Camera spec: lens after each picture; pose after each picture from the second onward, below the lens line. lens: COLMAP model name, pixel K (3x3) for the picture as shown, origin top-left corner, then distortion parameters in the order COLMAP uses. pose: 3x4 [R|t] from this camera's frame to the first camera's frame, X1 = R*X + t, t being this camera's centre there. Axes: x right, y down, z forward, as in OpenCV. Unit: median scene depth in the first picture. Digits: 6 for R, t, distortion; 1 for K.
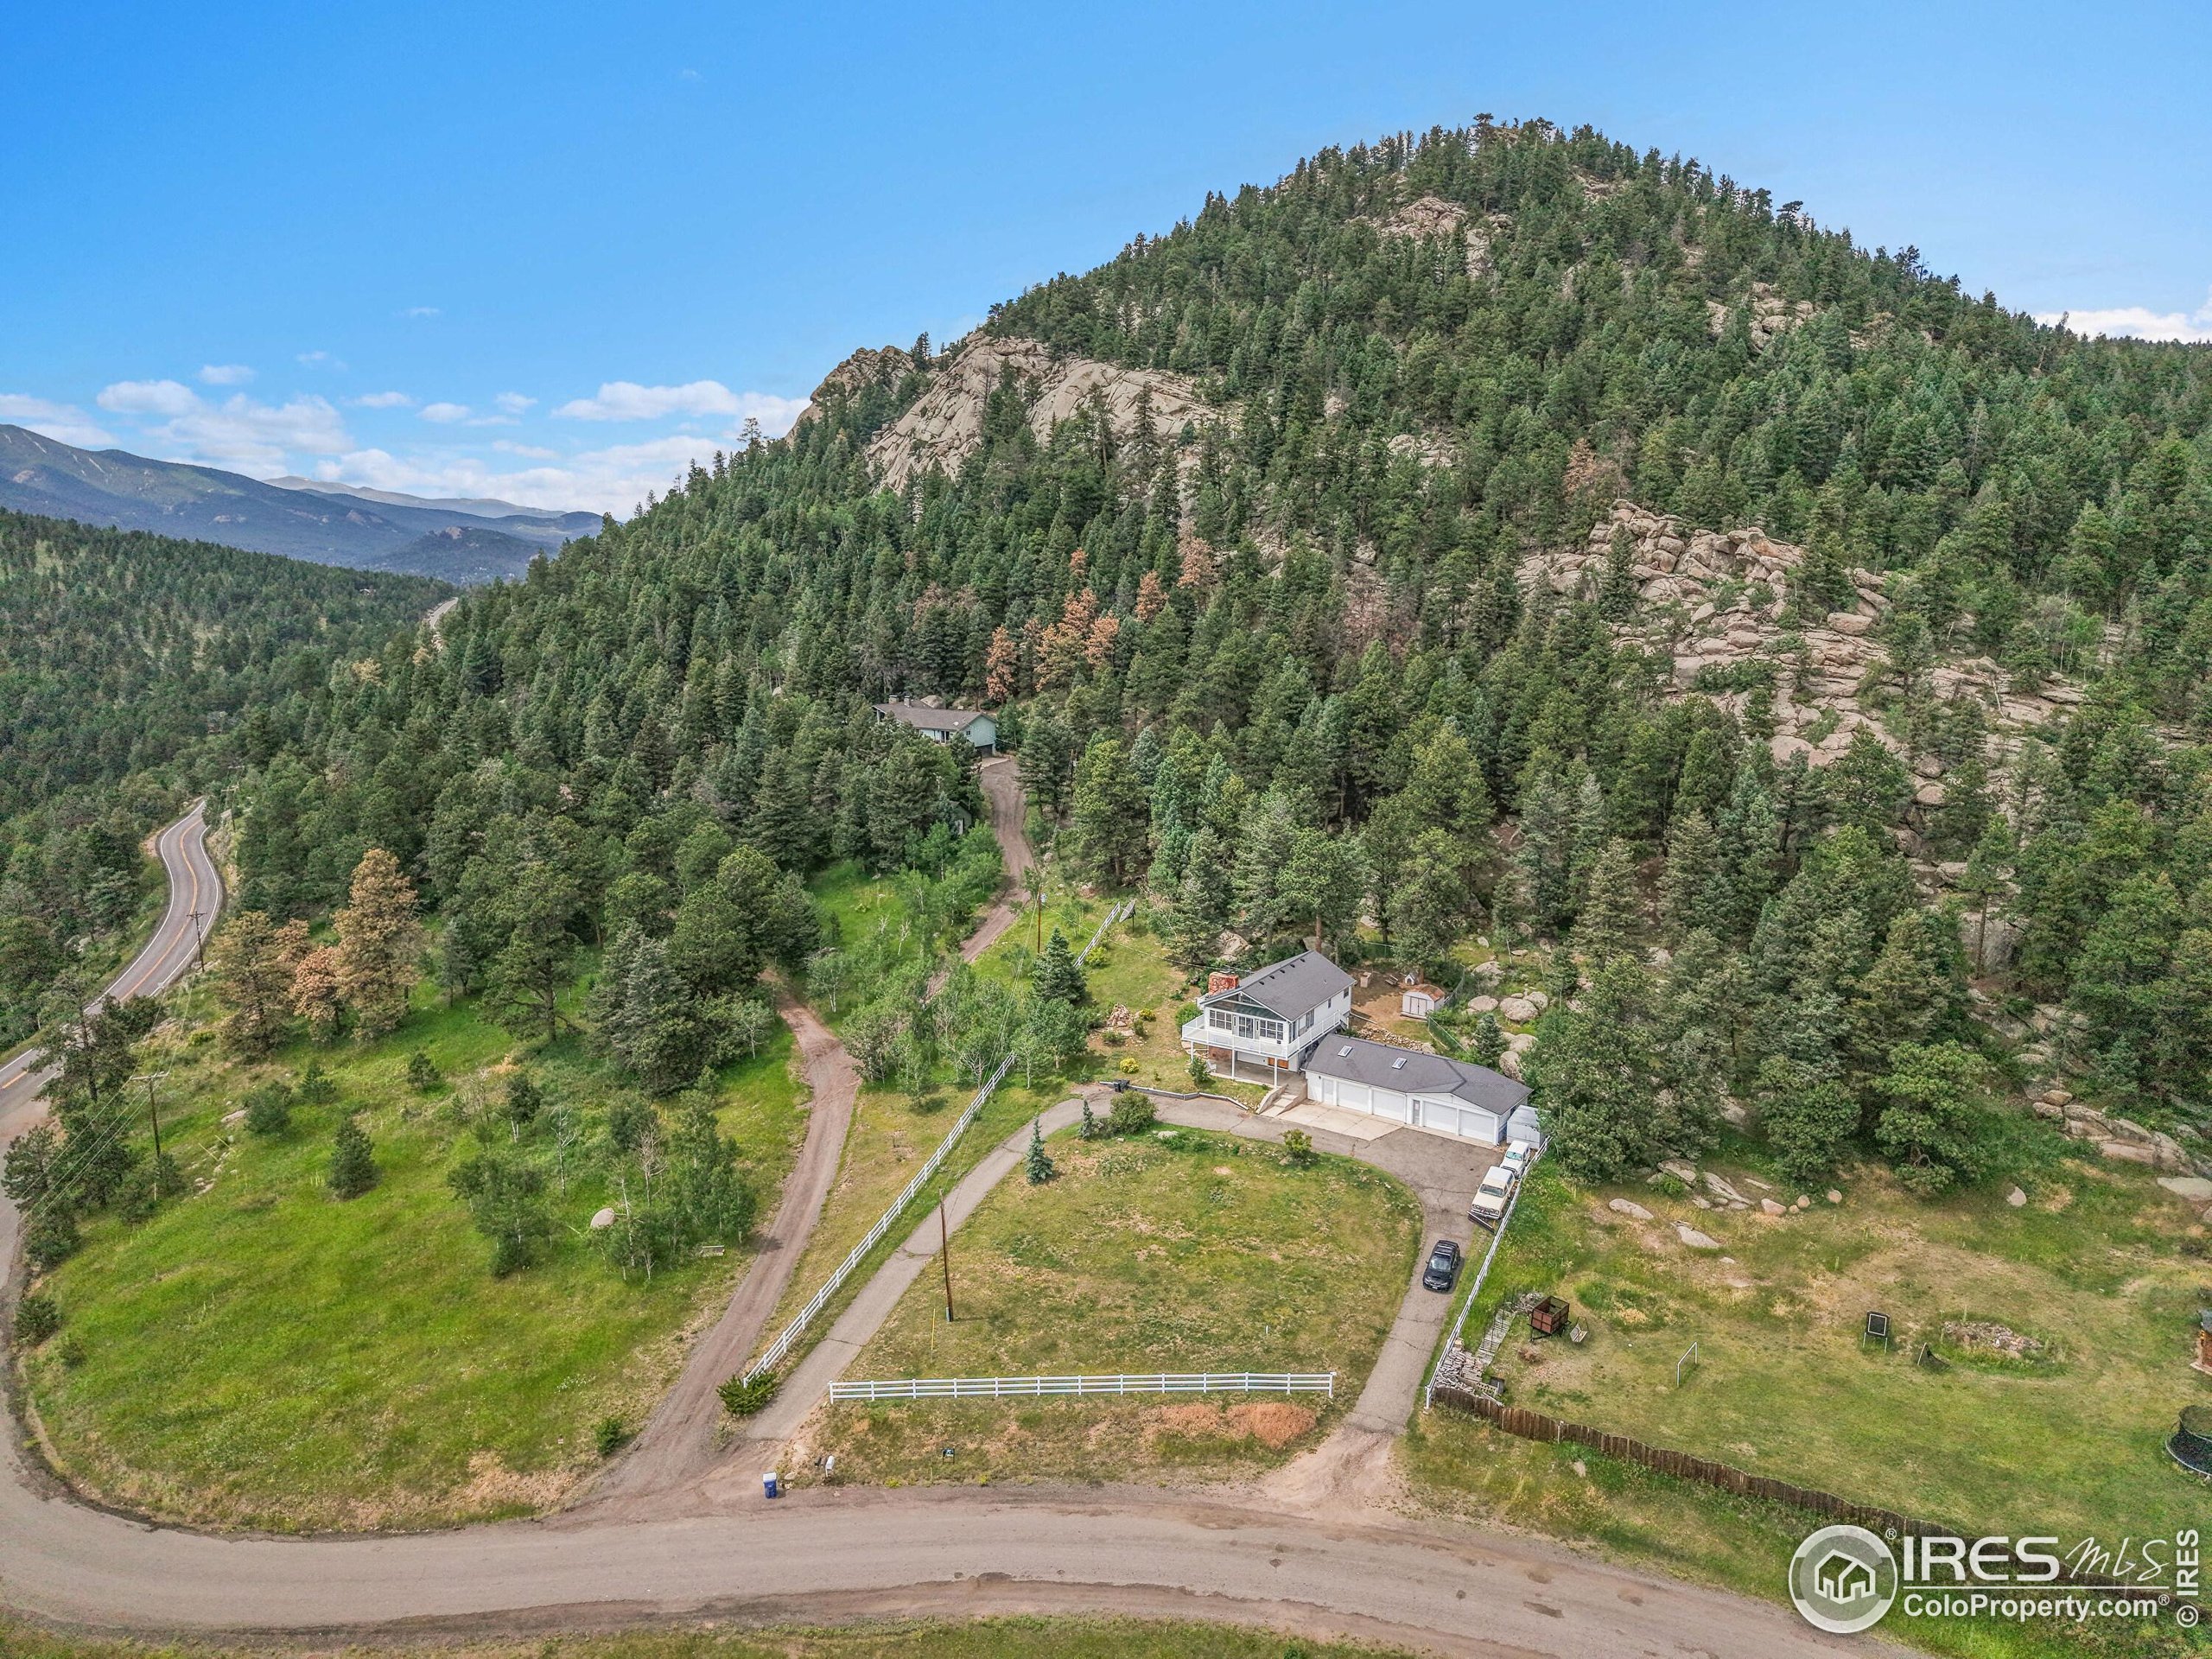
lens RADIAL K [[1483.1, 0, 1097.6], [0, 1483.1, 823.4], [0, 0, 1]] dist [0.016619, -0.014310]
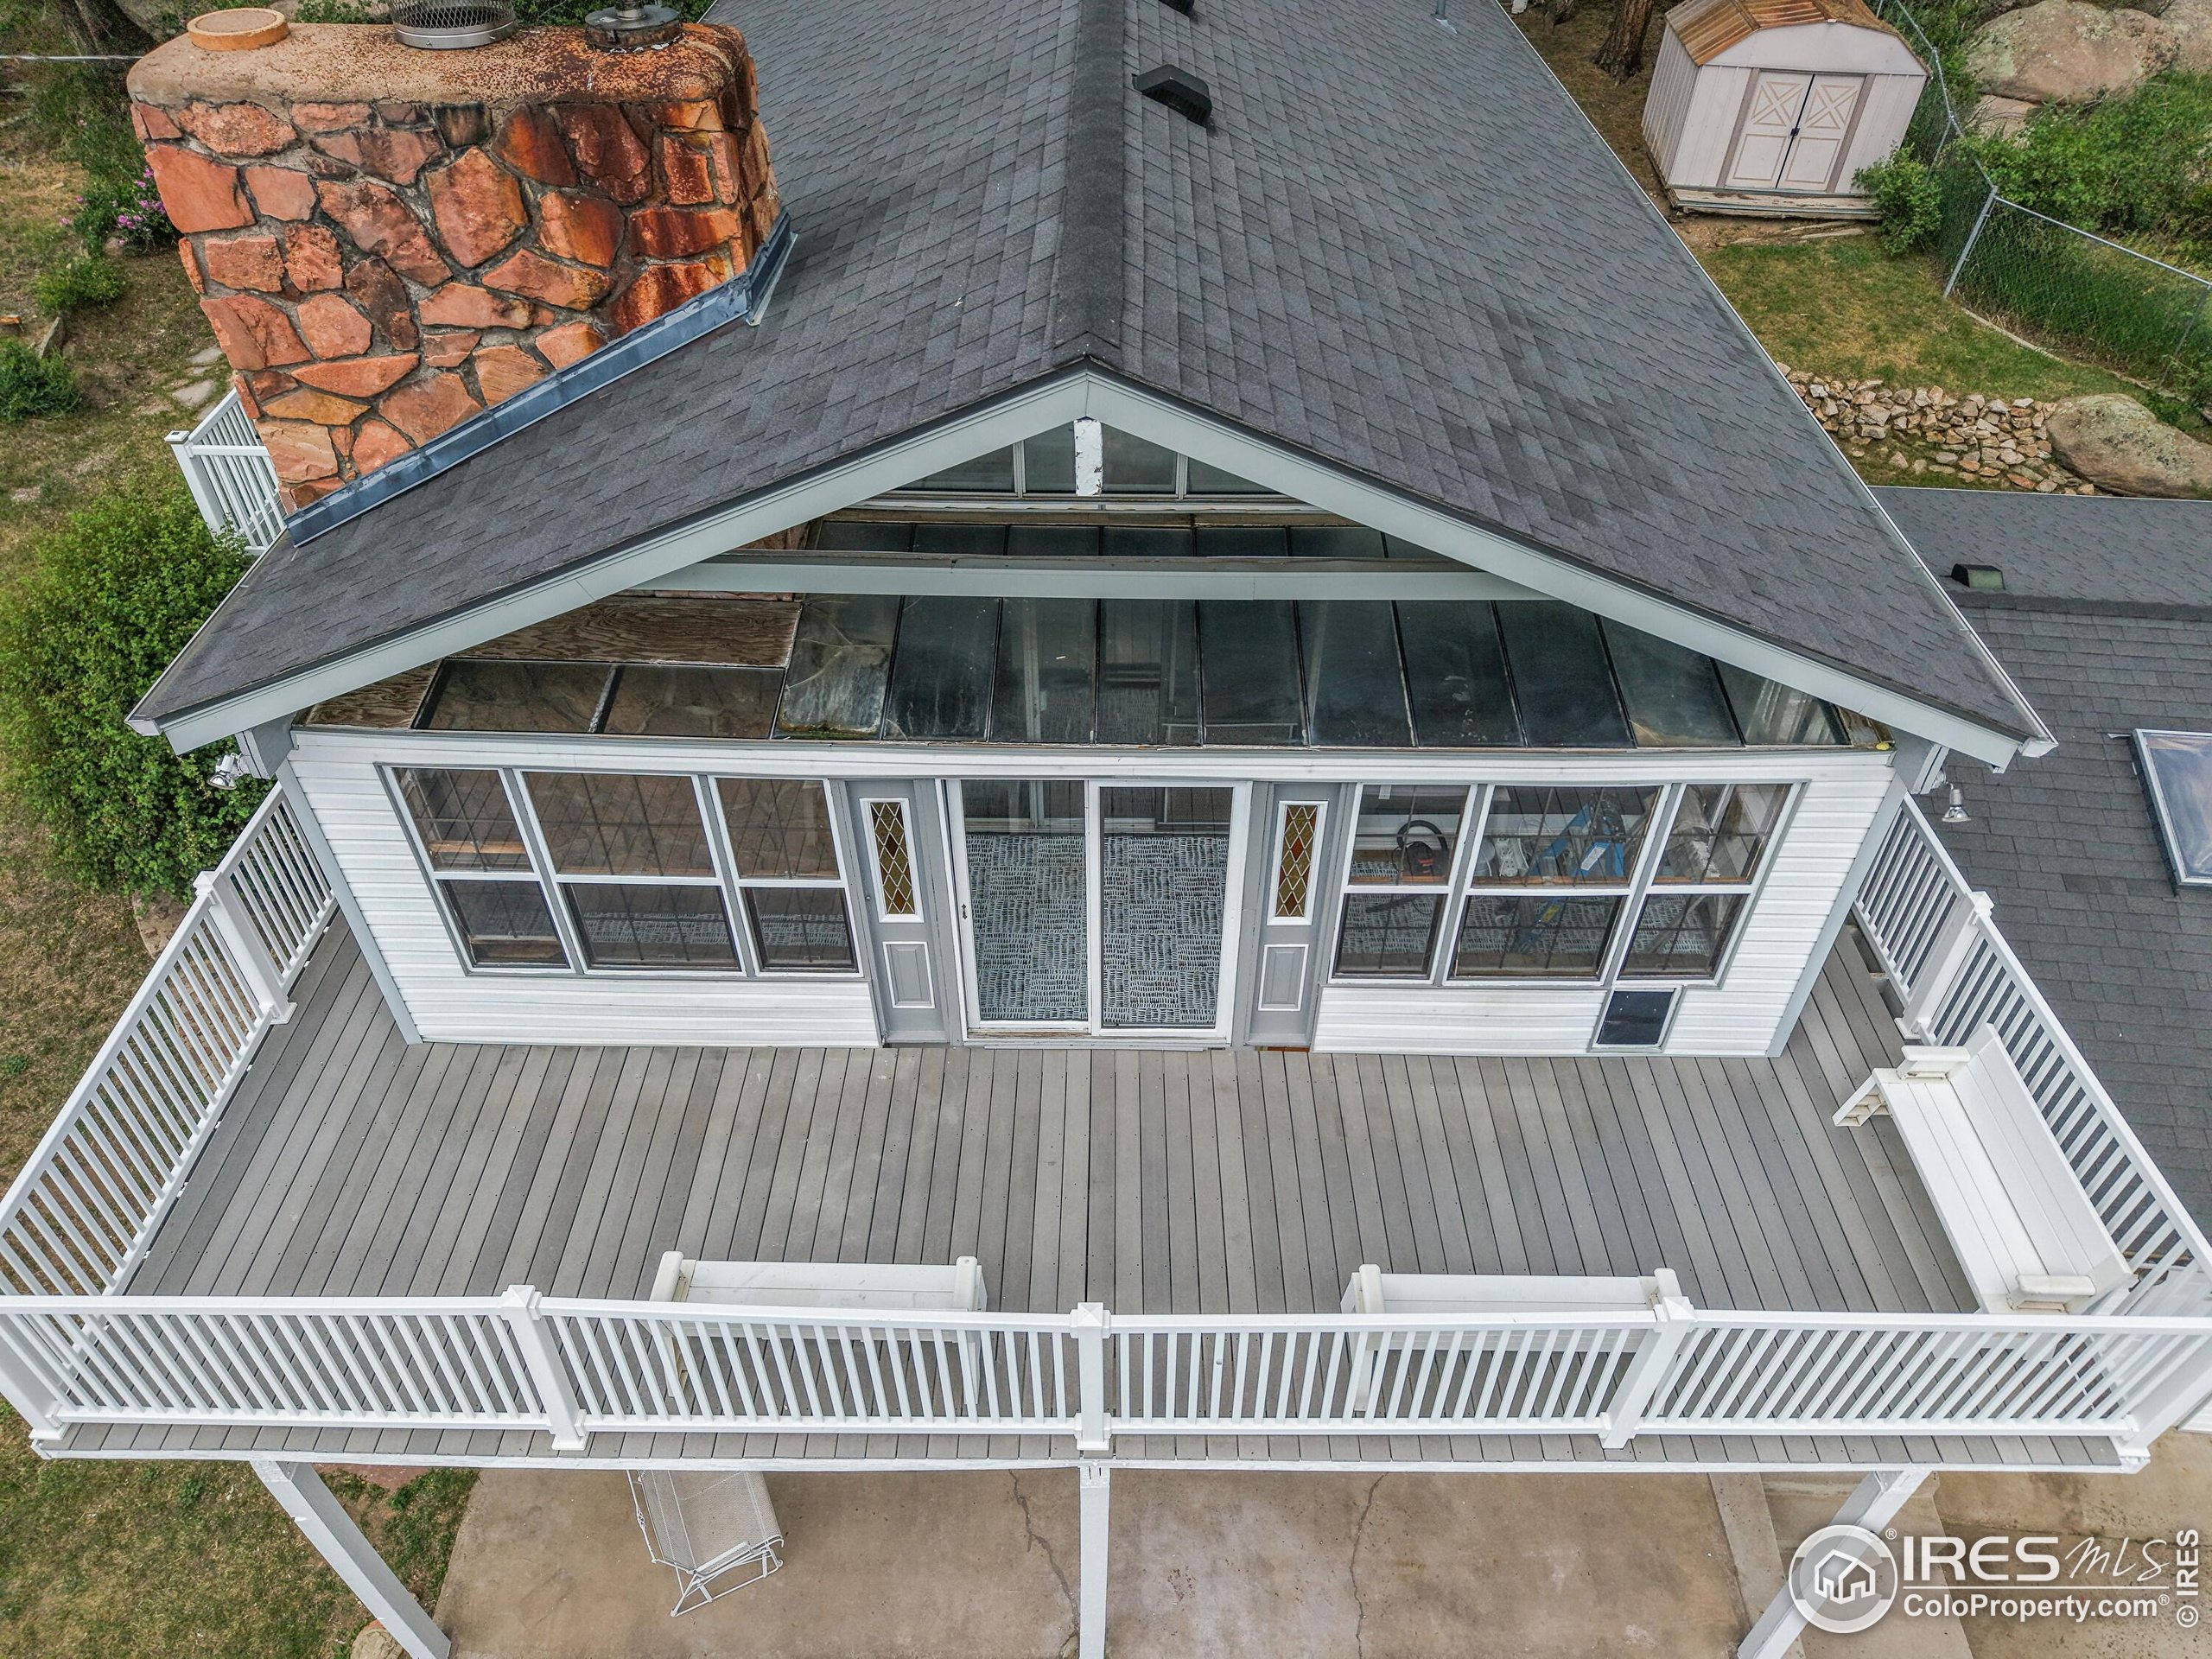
lens RADIAL K [[1483.1, 0, 1111.1], [0, 1483.1, 838.2], [0, 0, 1]] dist [0.016619, -0.014310]
pose [[0.854261, -0.345834, 0.388120, 0.074208], [0.089253, 0.833095, 0.545881, 0.097205], [-0.512125, -0.431684, 0.742547, 0.918166]]
